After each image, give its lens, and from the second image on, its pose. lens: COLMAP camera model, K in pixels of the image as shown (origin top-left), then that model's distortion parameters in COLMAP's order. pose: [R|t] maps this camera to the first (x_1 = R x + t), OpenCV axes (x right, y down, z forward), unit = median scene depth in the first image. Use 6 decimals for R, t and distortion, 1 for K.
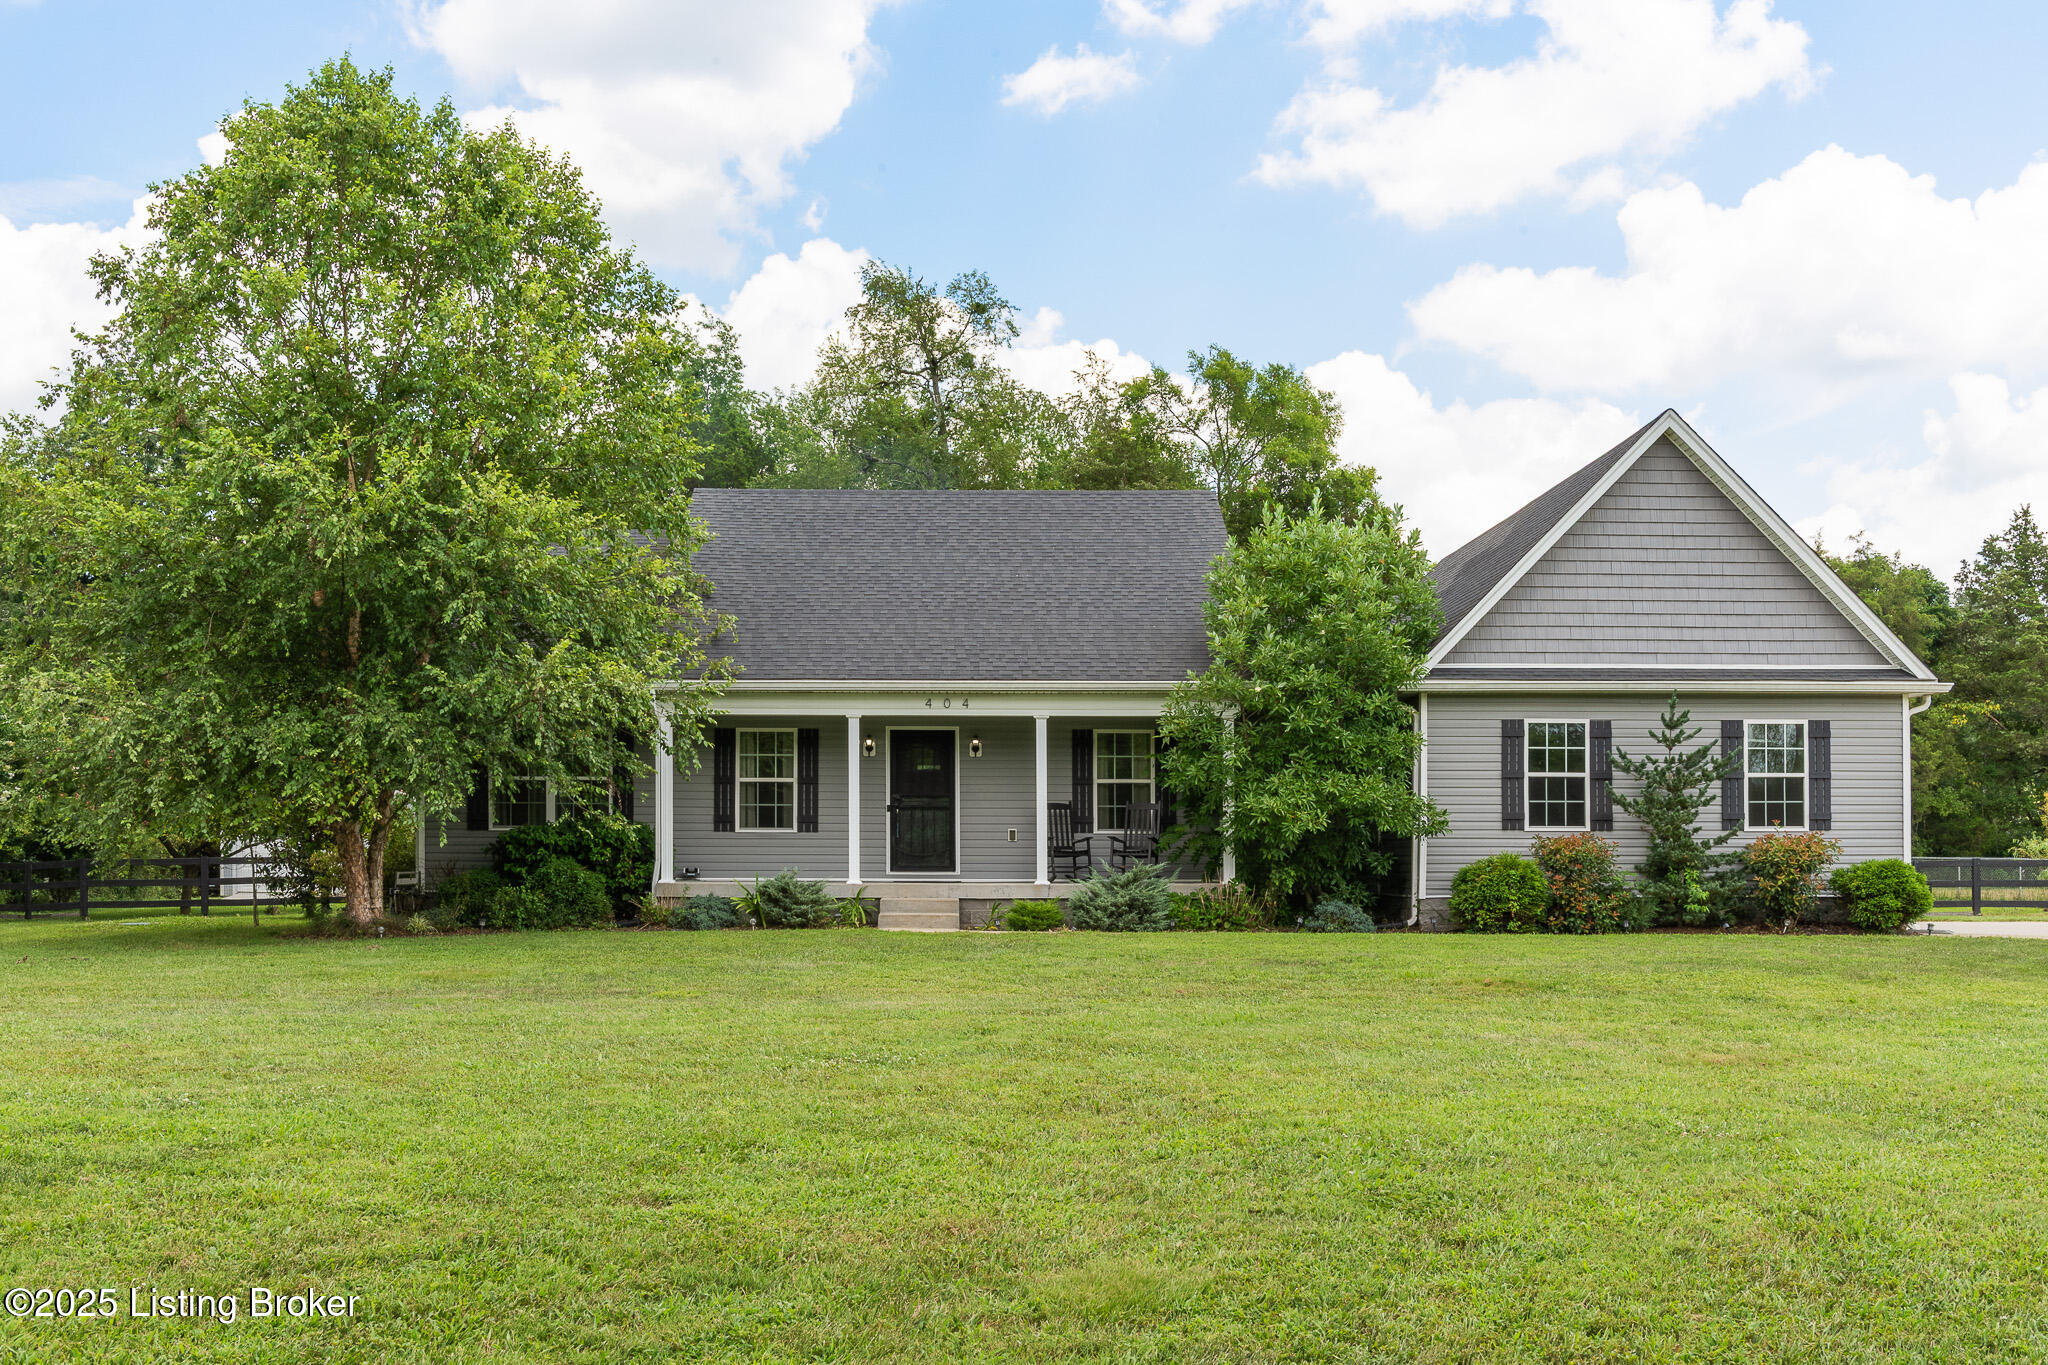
lens RADIAL K [[2002.4, 0, 1024.0], [0, 2002.4, 680.8], [0, 0, 1]] dist [-0.021881, 0.000000]
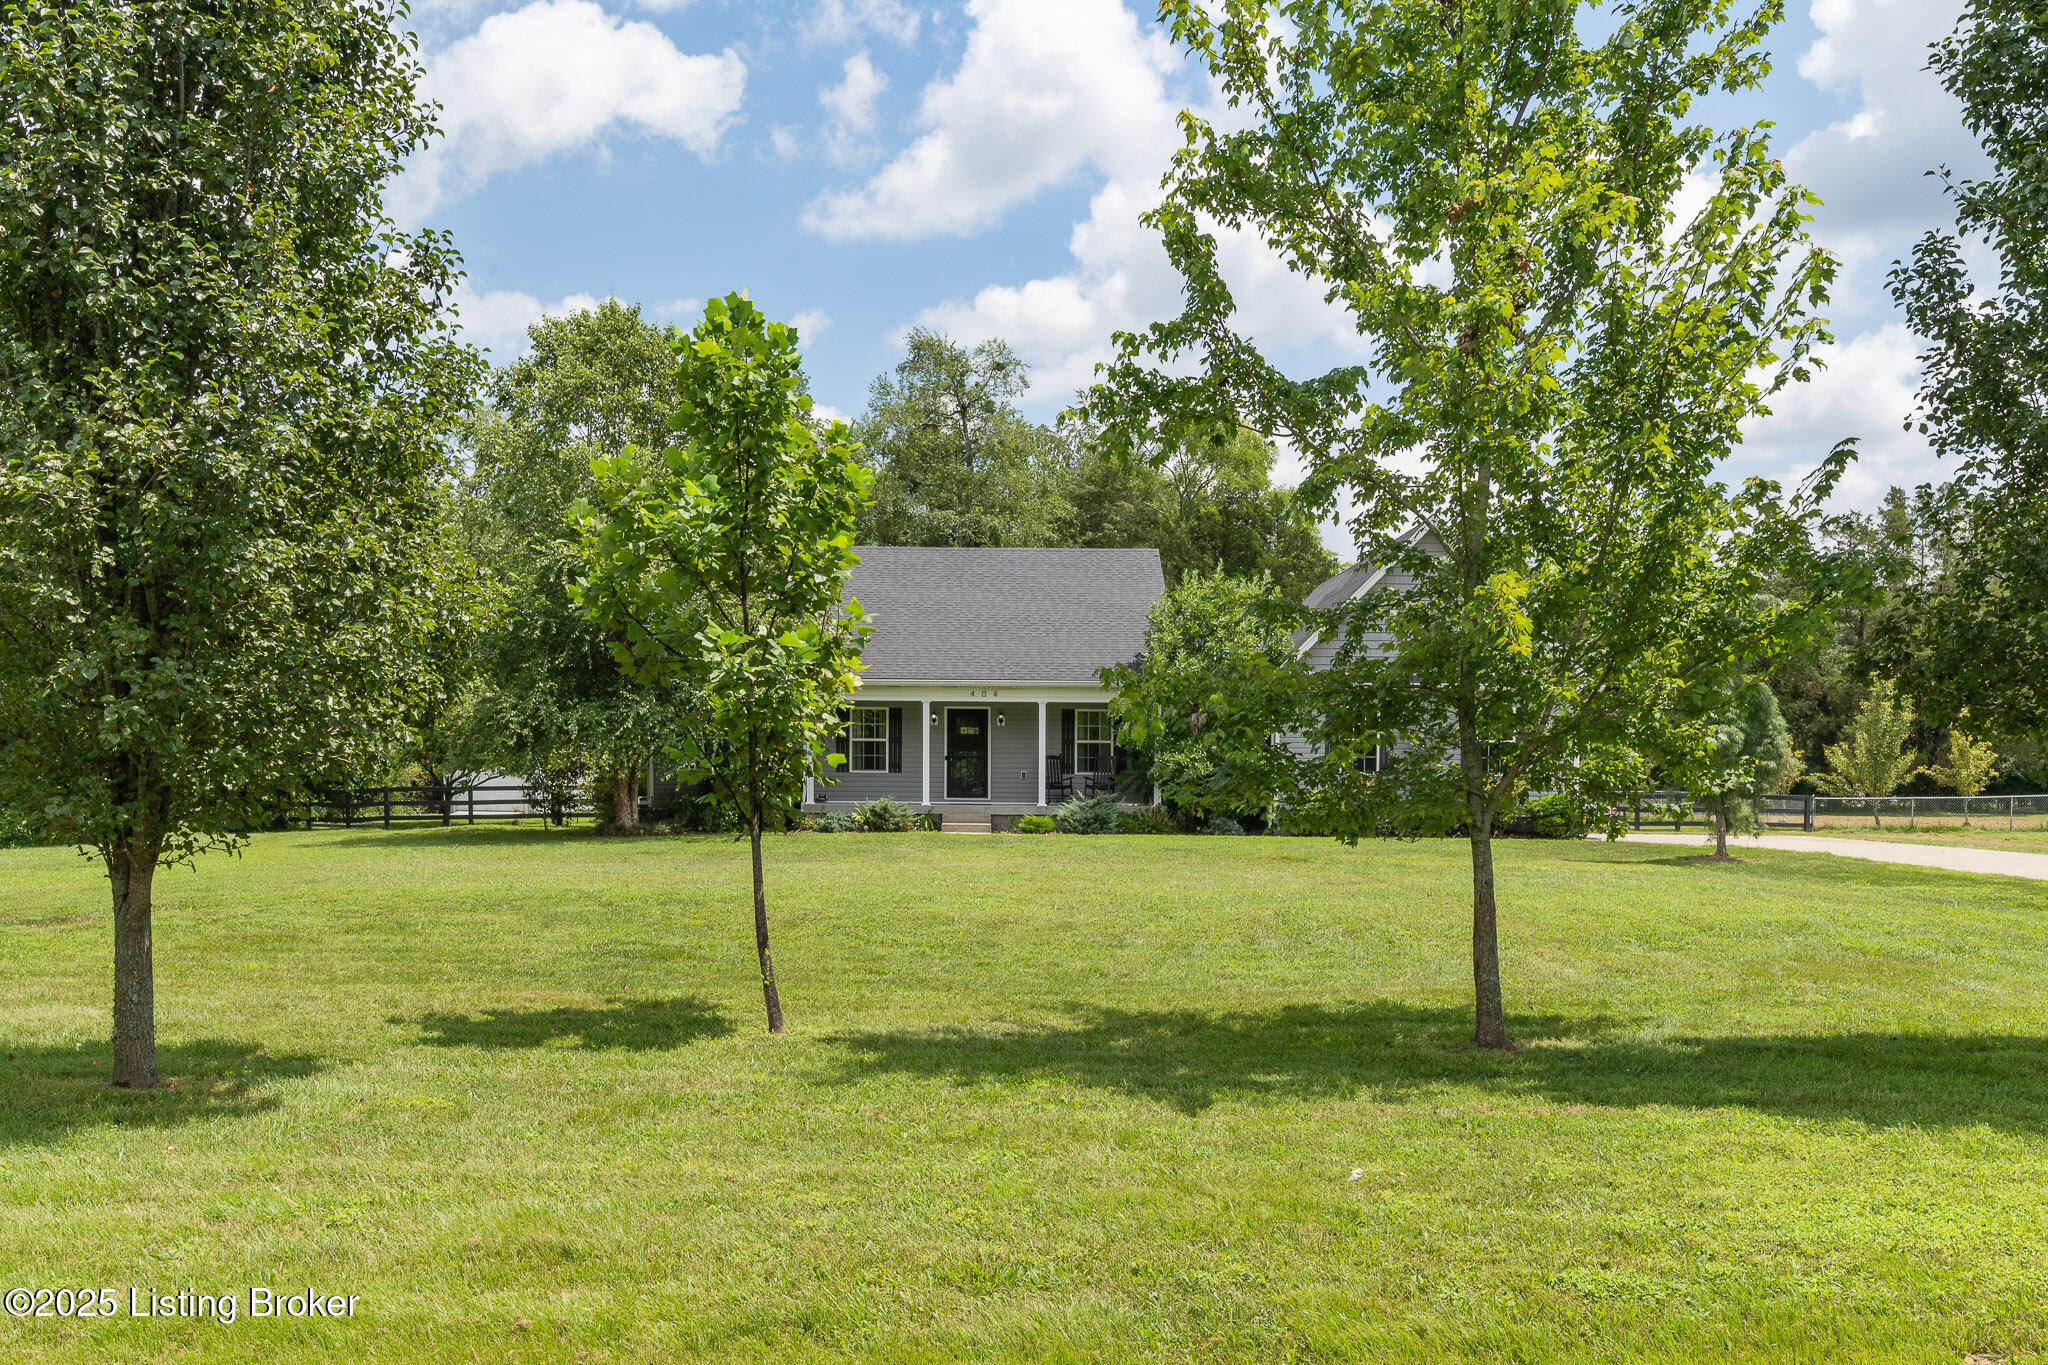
lens RADIAL K [[1756.1, 0, 1024.2], [0, 1756.1, 687.3], [0, 0, 1]] dist [0.004813, -0.007622]
pose [[0.999981, 0.004361, -0.004338, 0.000254], [-0.004216, 0.999447, 0.032992, -0.040008], [0.004480, -0.032973, 0.999446, -0.405429]]
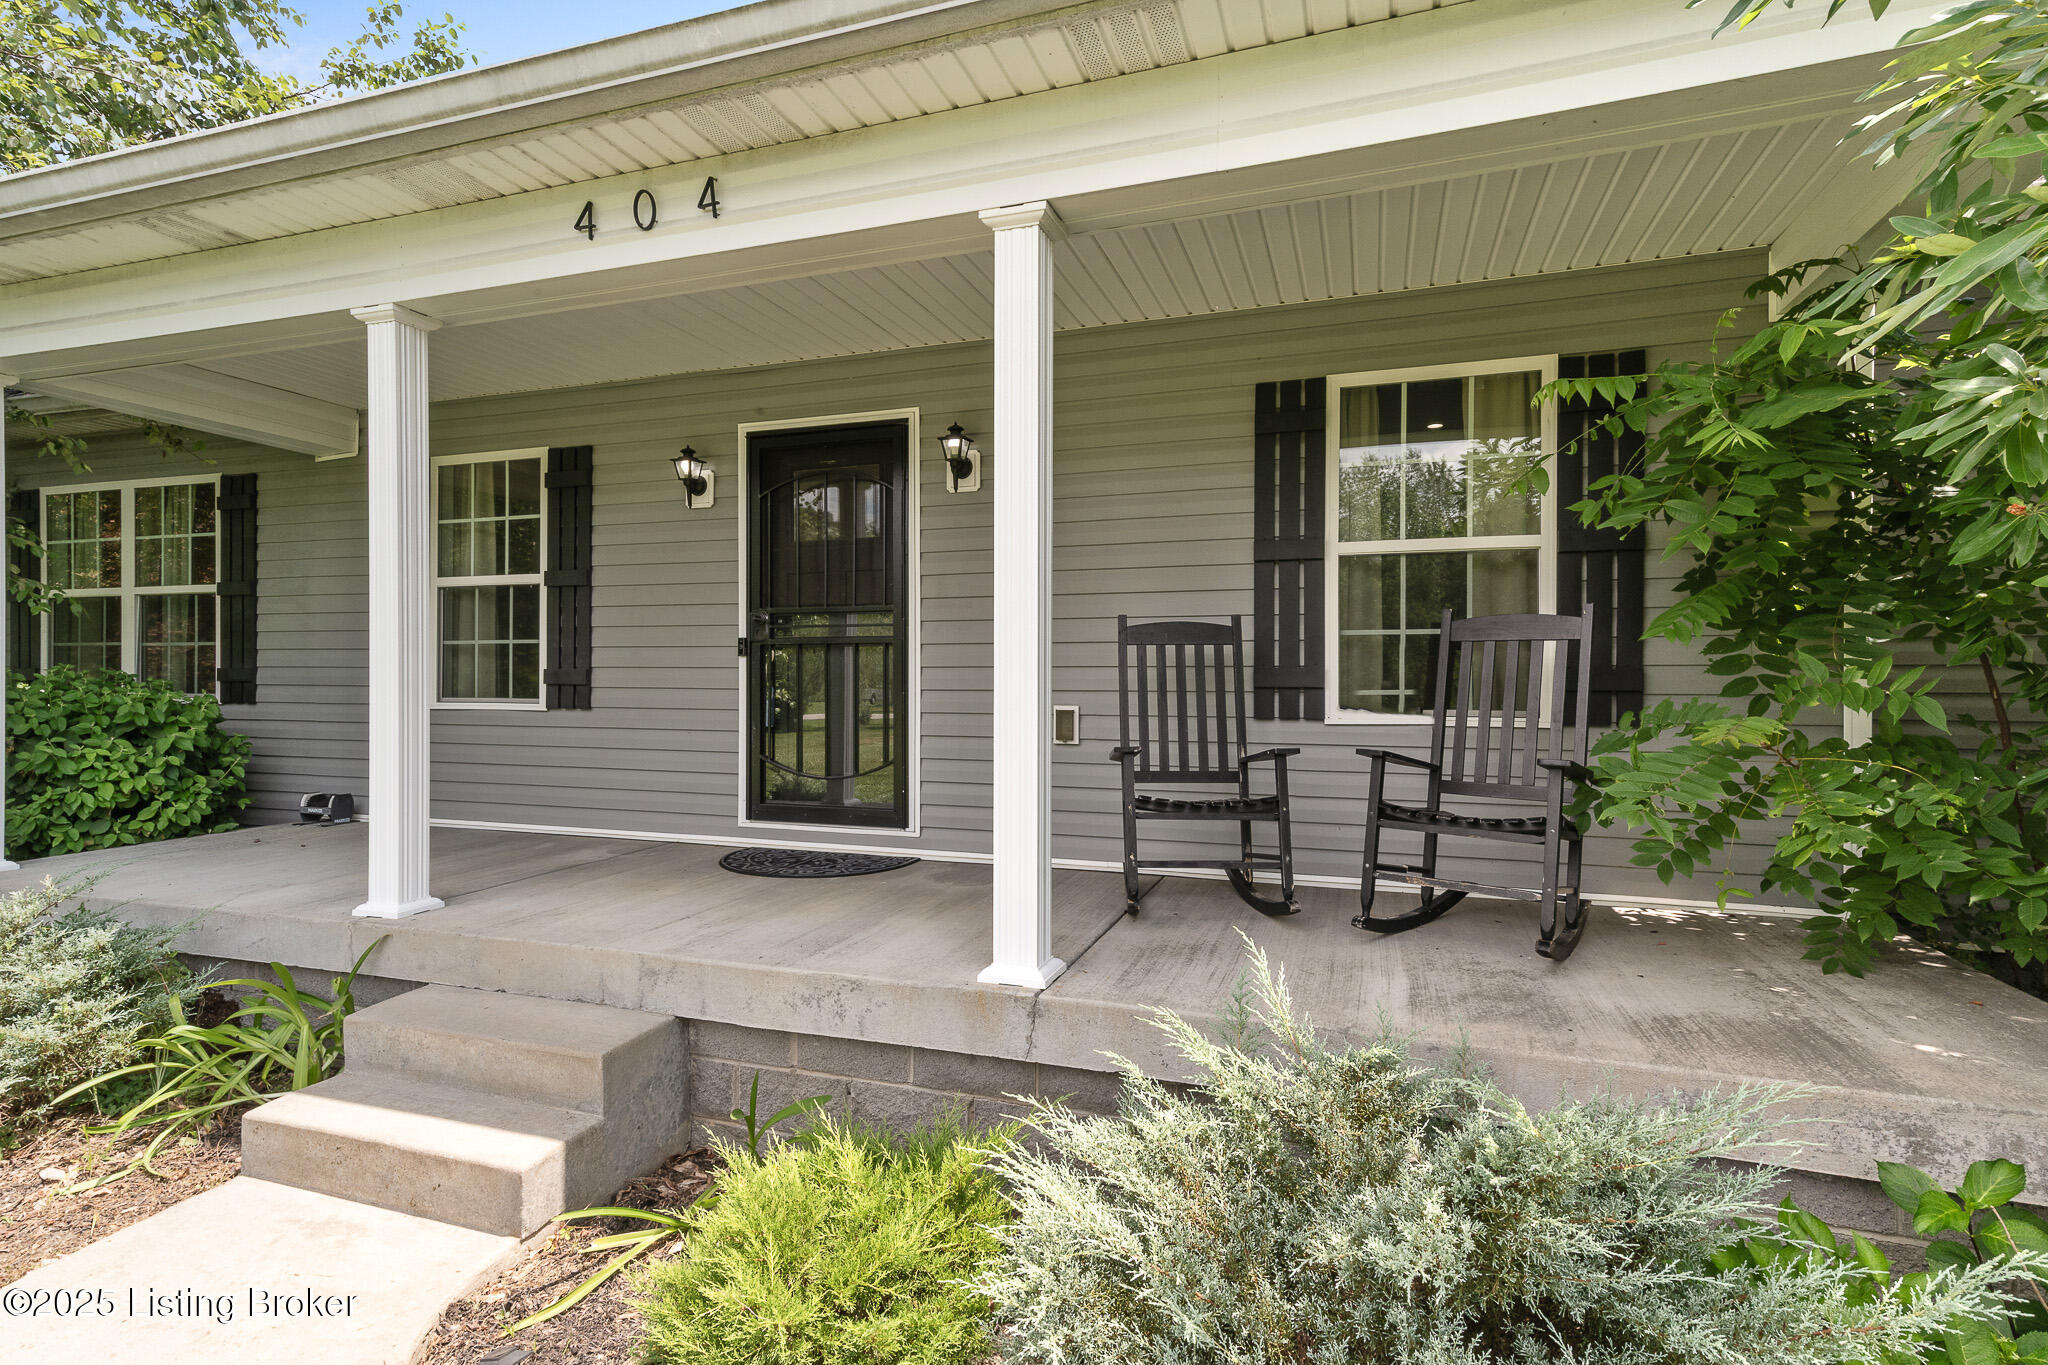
lens RADIAL K [[1037.8, 0, 1022.4], [0, 1037.8, 681.9], [0, 0, 1]] dist [0.000174, 0.000003]
pose [[0.936644, -0.000161, -0.350282, 0.047163], [0.028601, 0.996696, 0.076020, 0.057719], [0.349112, -0.081222, 0.933554, 0.850442]]
